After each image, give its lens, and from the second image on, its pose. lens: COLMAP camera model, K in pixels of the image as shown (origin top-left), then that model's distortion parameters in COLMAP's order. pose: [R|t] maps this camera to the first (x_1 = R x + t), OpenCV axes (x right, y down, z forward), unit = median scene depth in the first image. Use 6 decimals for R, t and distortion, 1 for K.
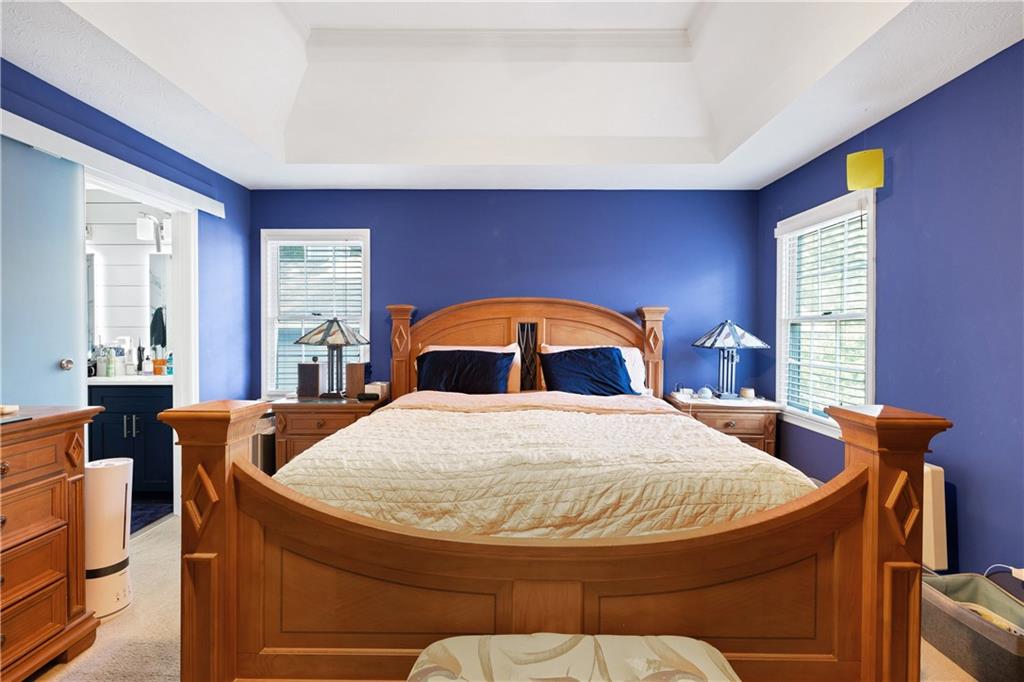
lens RADIAL K [[447.0, 0, 512.6], [0, 447.0, 334.4], [0, 0, 1]] dist [0.001755, 0.000260]
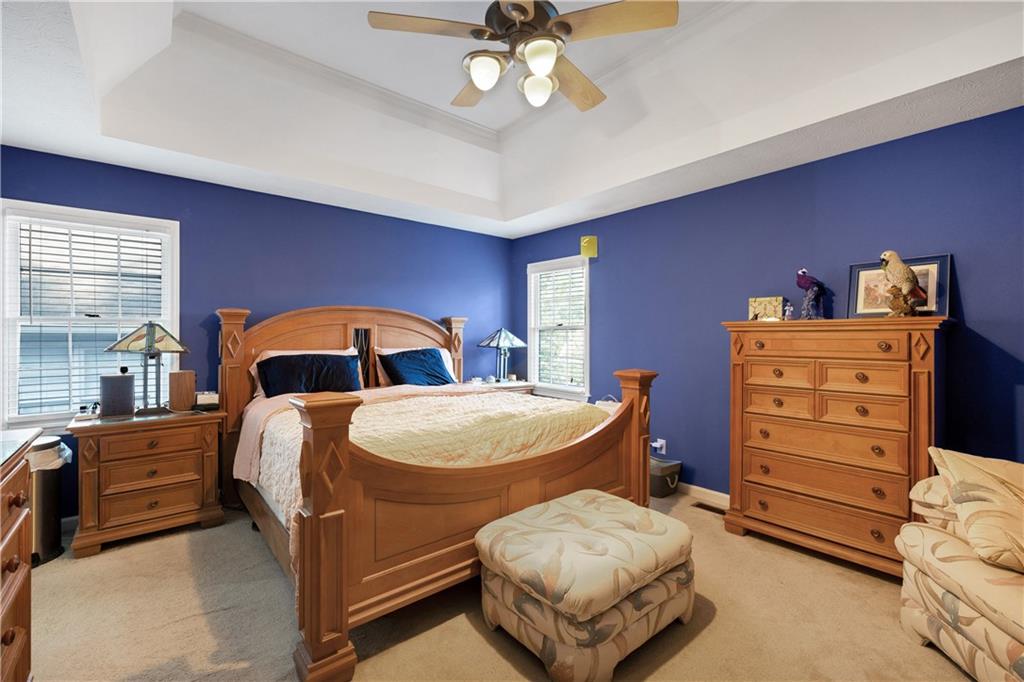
lens RADIAL K [[447.0, 0, 510.4], [0, 447.0, 339.7], [0, 0, 1]] dist [0.001755, 0.000260]
pose [[0.758134, -0.008206, 0.652047, -0.445415], [0.007436, 0.999965, 0.003939, 0.000429], [-0.652056, 0.001862, 0.758168, -0.113575]]
